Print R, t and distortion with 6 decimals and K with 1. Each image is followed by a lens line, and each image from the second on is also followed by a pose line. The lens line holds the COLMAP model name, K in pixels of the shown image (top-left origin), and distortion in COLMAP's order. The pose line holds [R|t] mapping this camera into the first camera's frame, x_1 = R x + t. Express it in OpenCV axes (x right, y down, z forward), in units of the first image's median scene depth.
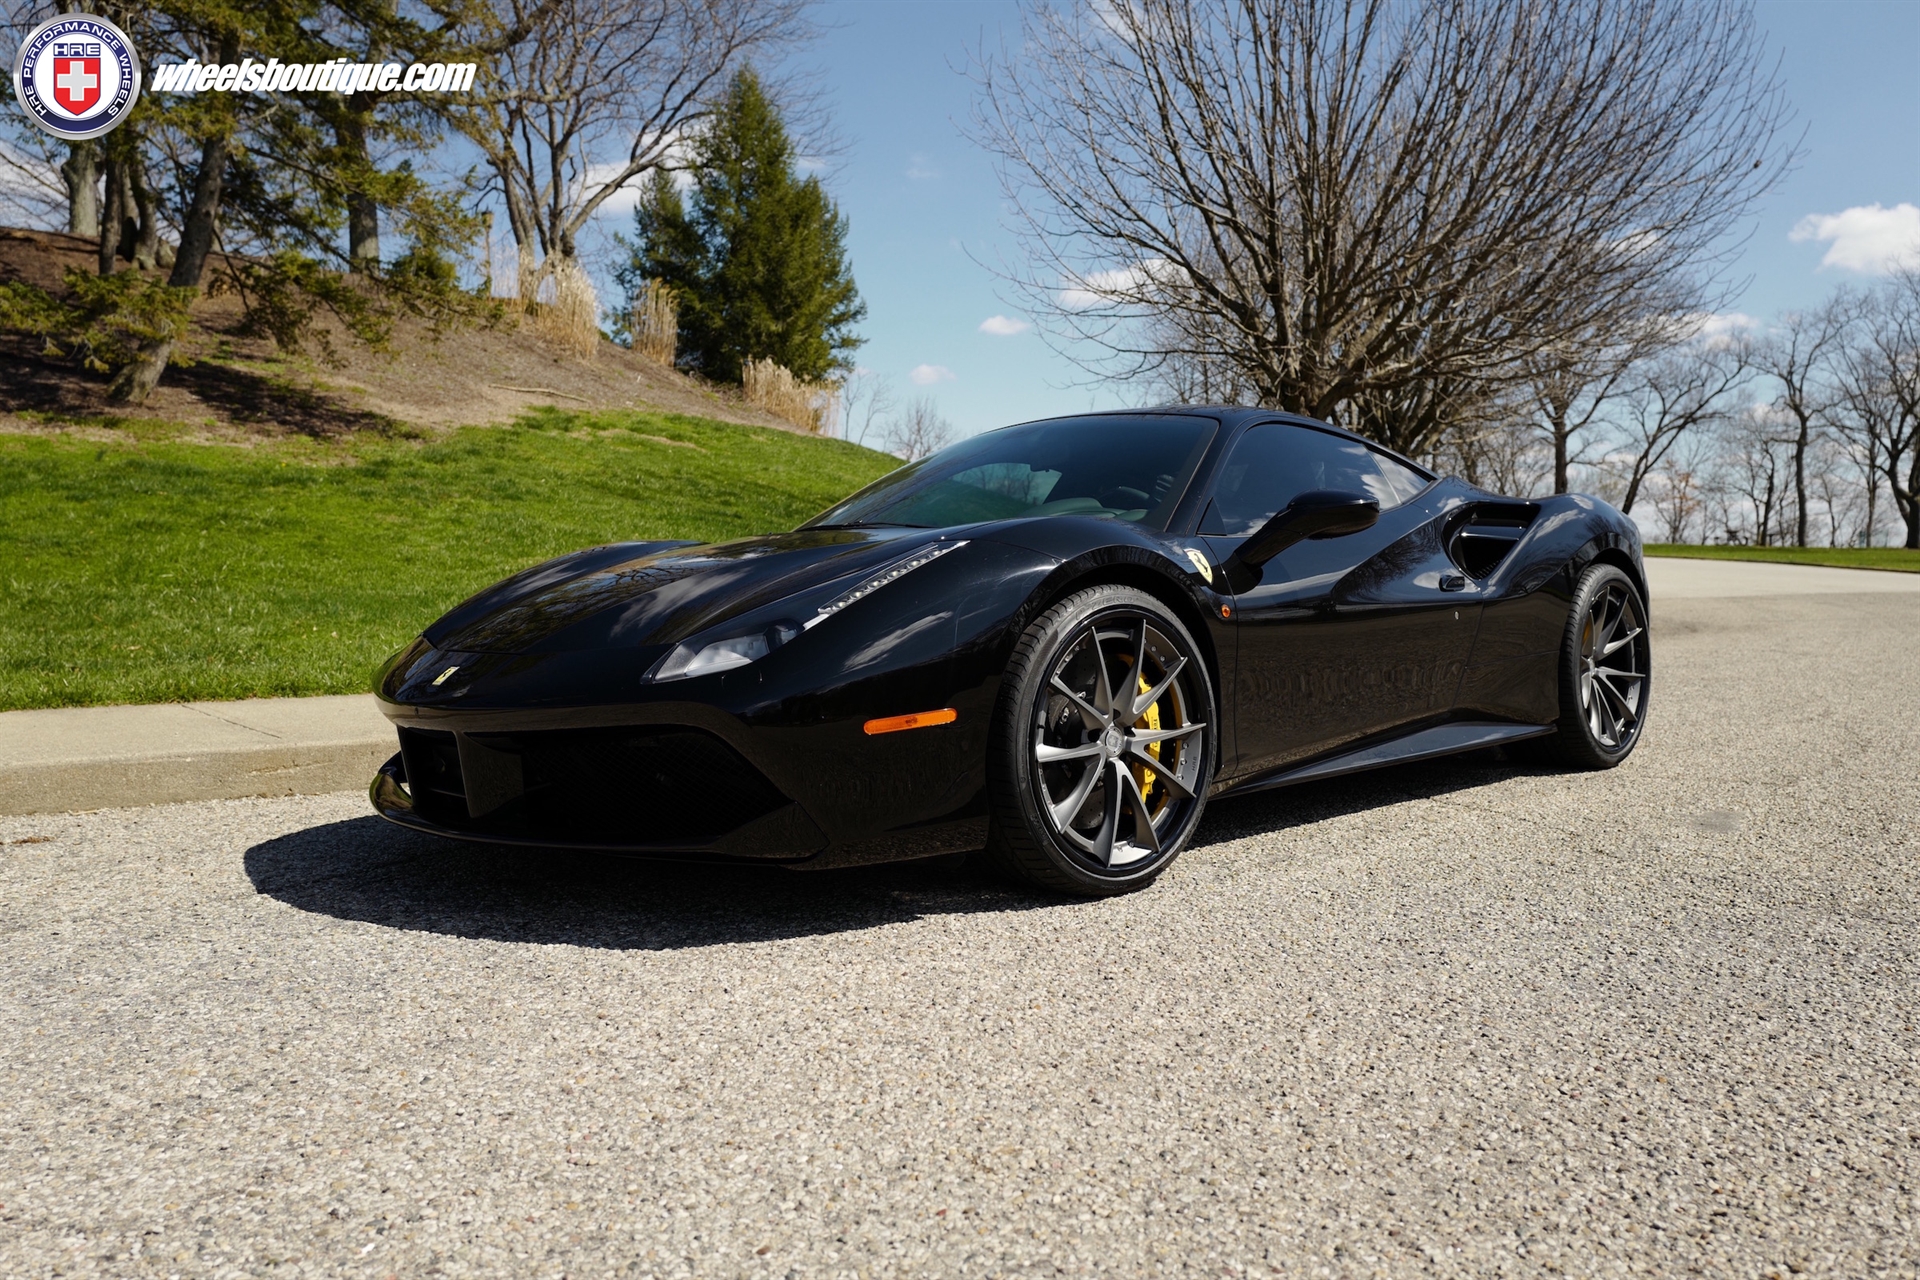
lens RADIAL K [[1424.2, 0, 958.0], [0, 1424.2, 639.2], [0, 0, 1]] dist [-0.043224, 0.045297]
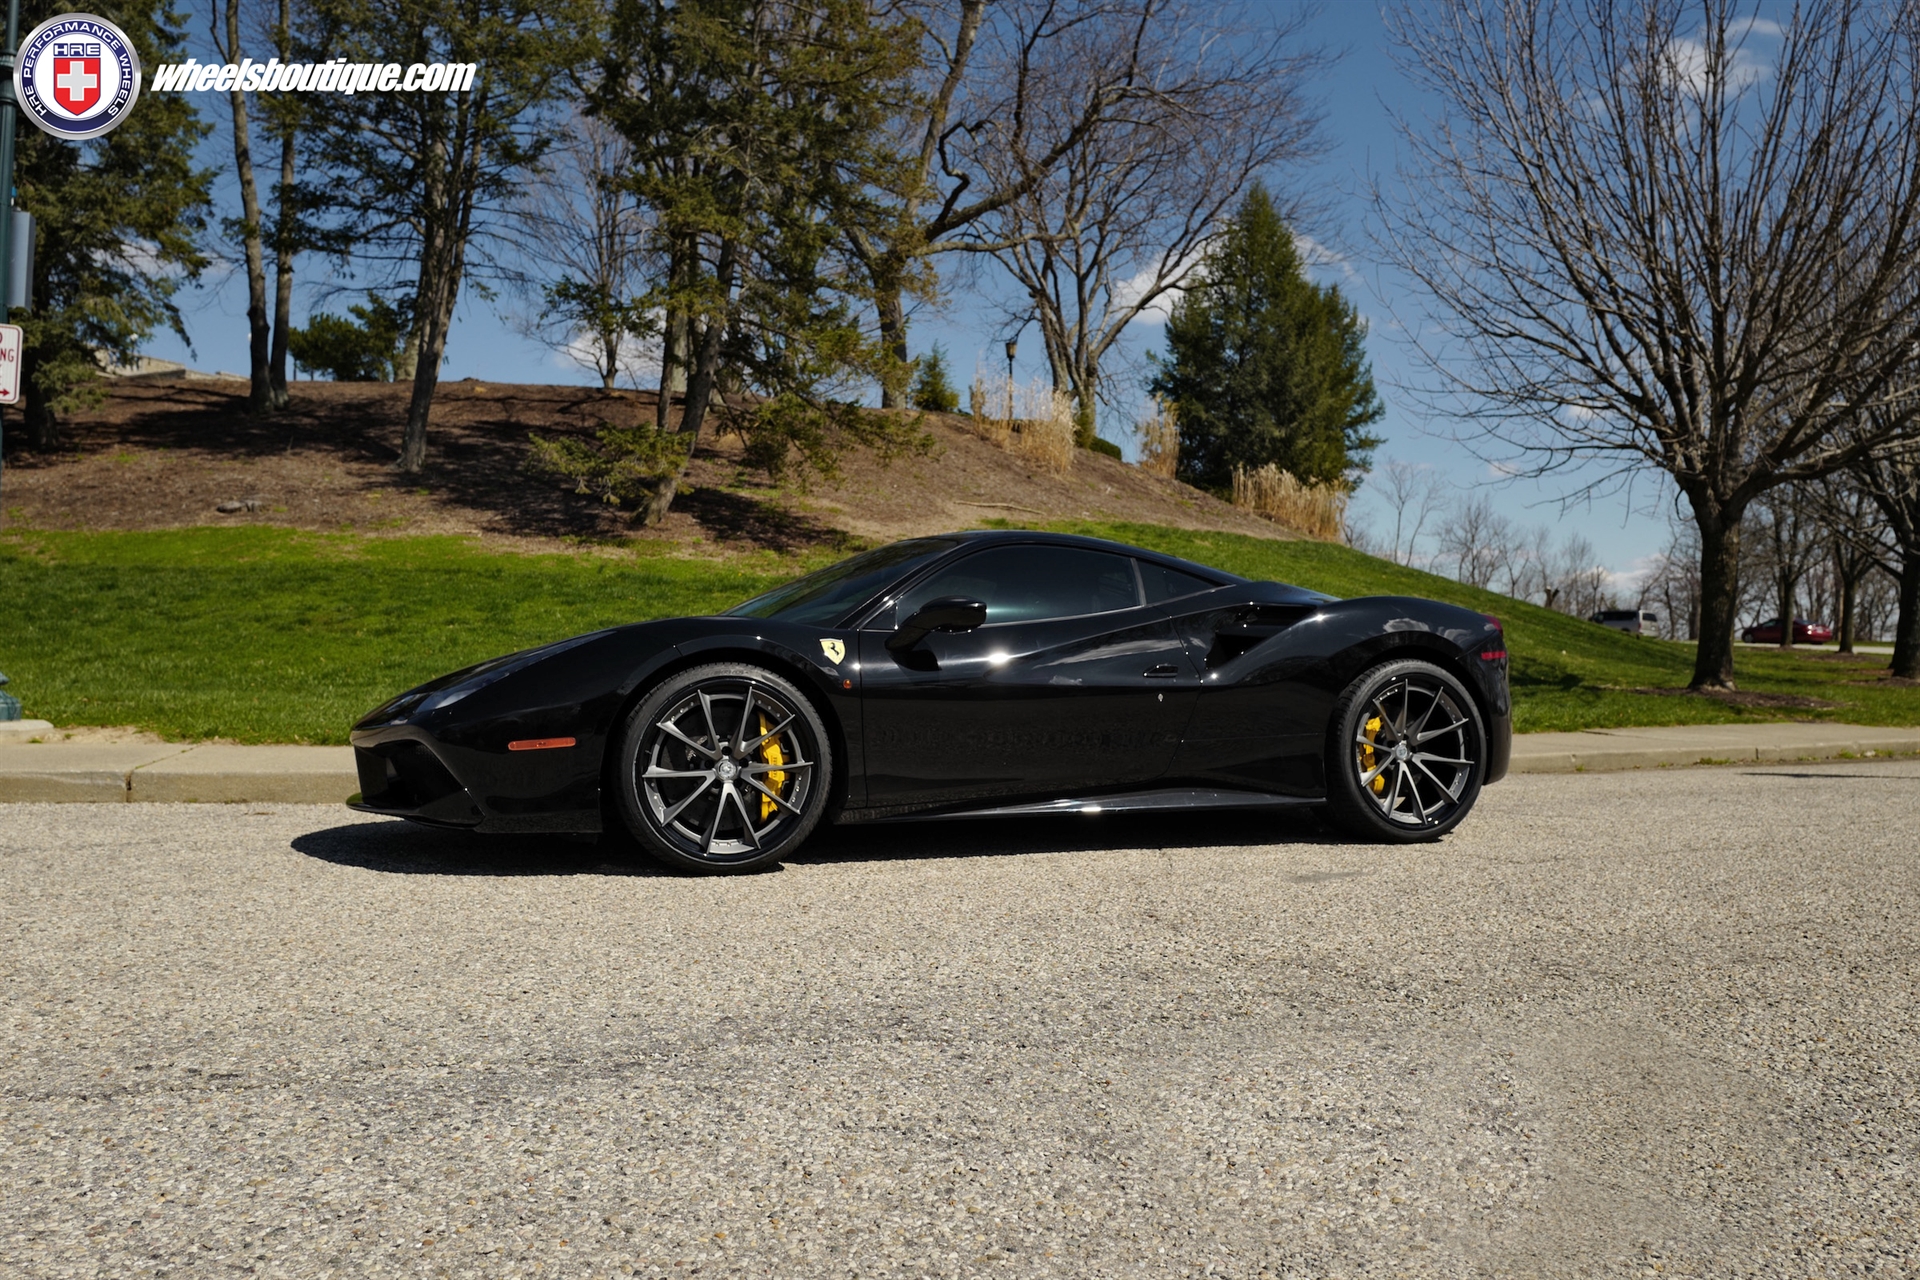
lens RADIAL K [[1424.2, 0, 962.6], [0, 1424.2, 639.1], [0, 0, 1]] dist [-0.043224, 0.045297]
pose [[0.923193, 0.005515, -0.384296, 0.154129], [-0.032863, 0.997368, -0.064634, 0.004222], [0.382928, 0.072299, 0.920945, -0.045416]]
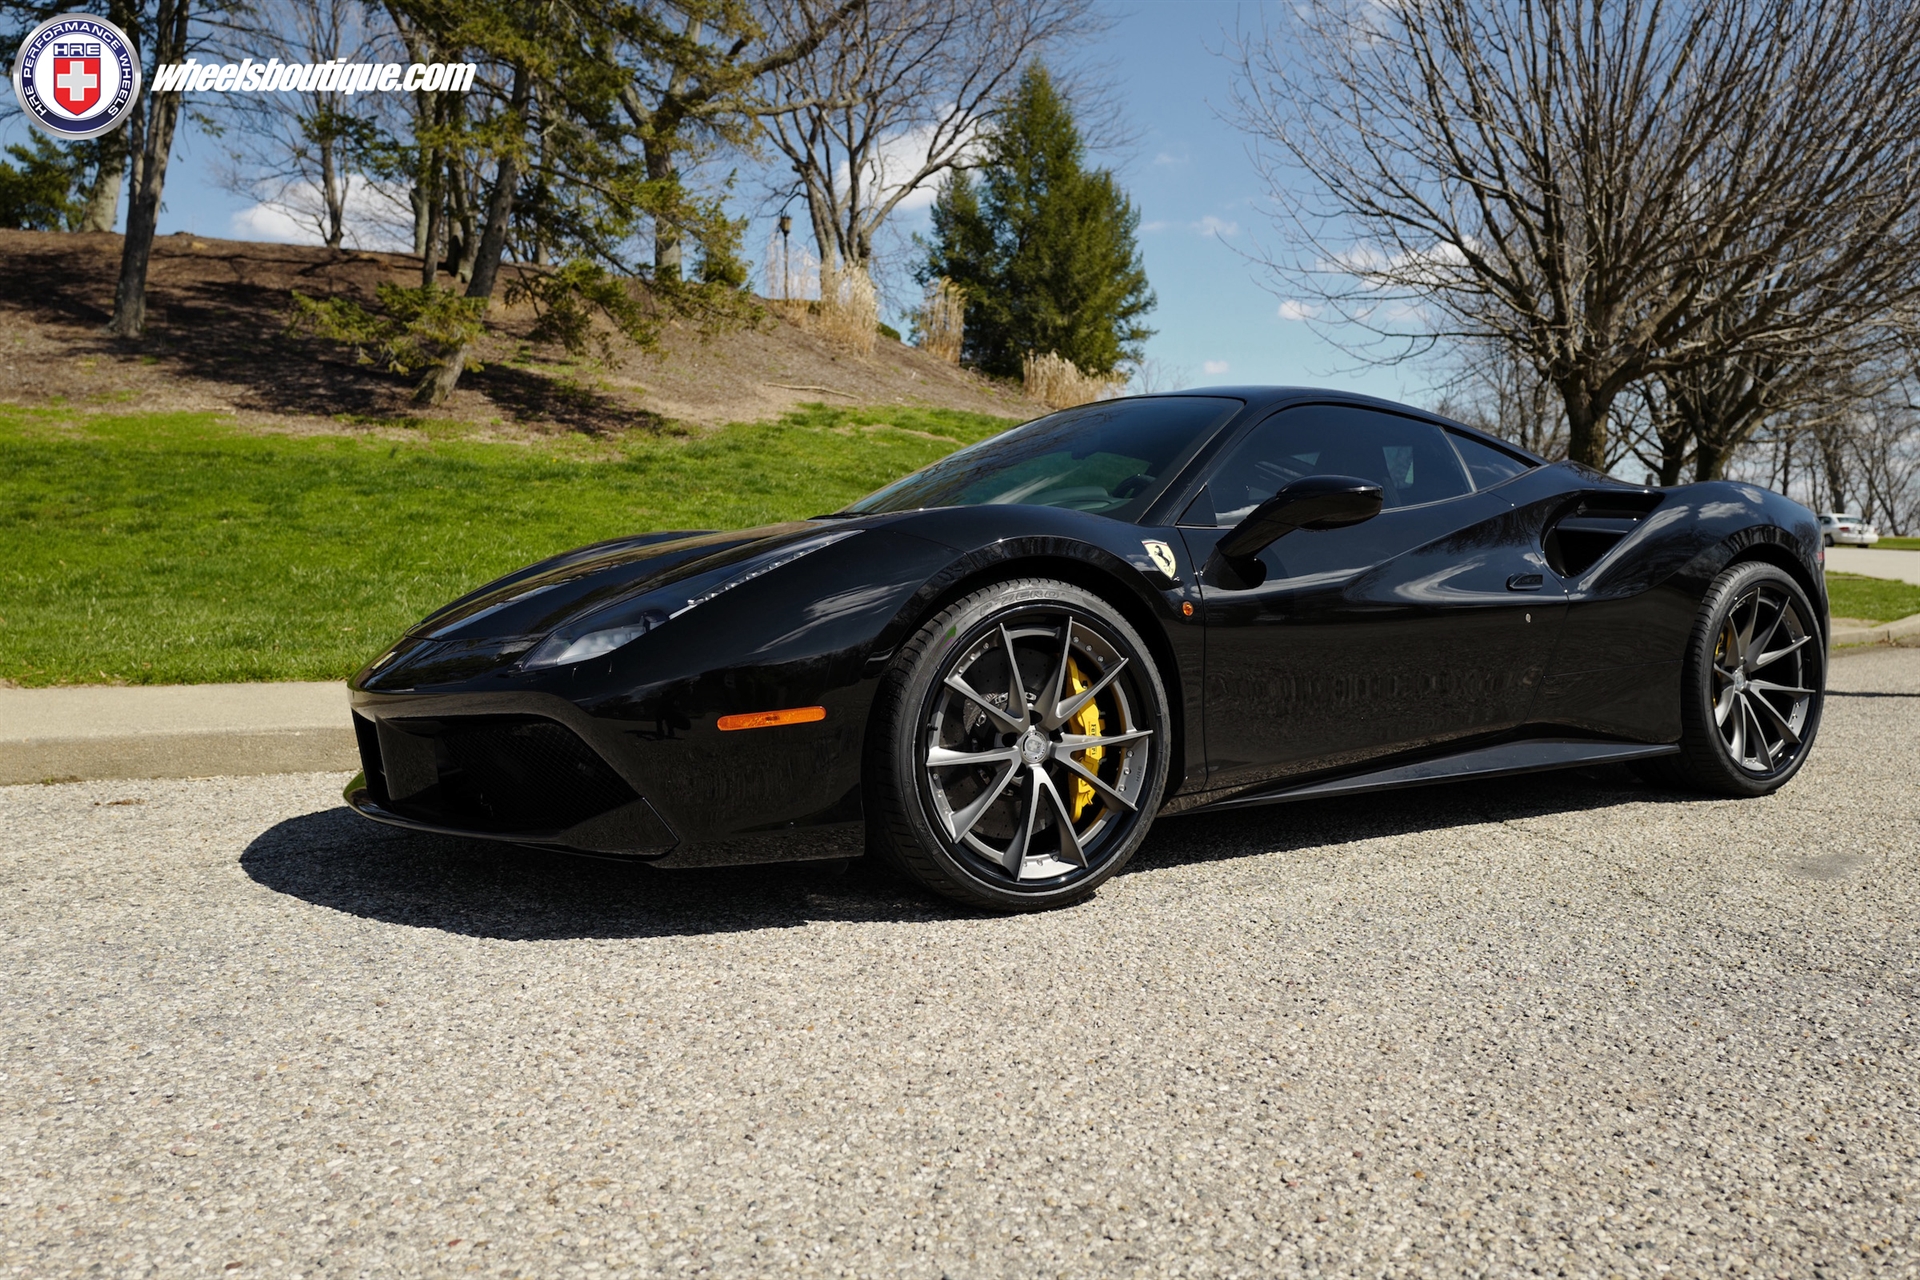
lens RADIAL K [[1424.2, 0, 961.9], [0, 1424.2, 640.9], [0, 0, 1]] dist [-0.043224, 0.045297]
pose [[0.977997, 0.018952, -0.207757, 0.044004], [-0.017806, 0.999814, 0.007385, -0.000594], [0.207859, -0.003523, 0.978153, 0.013732]]
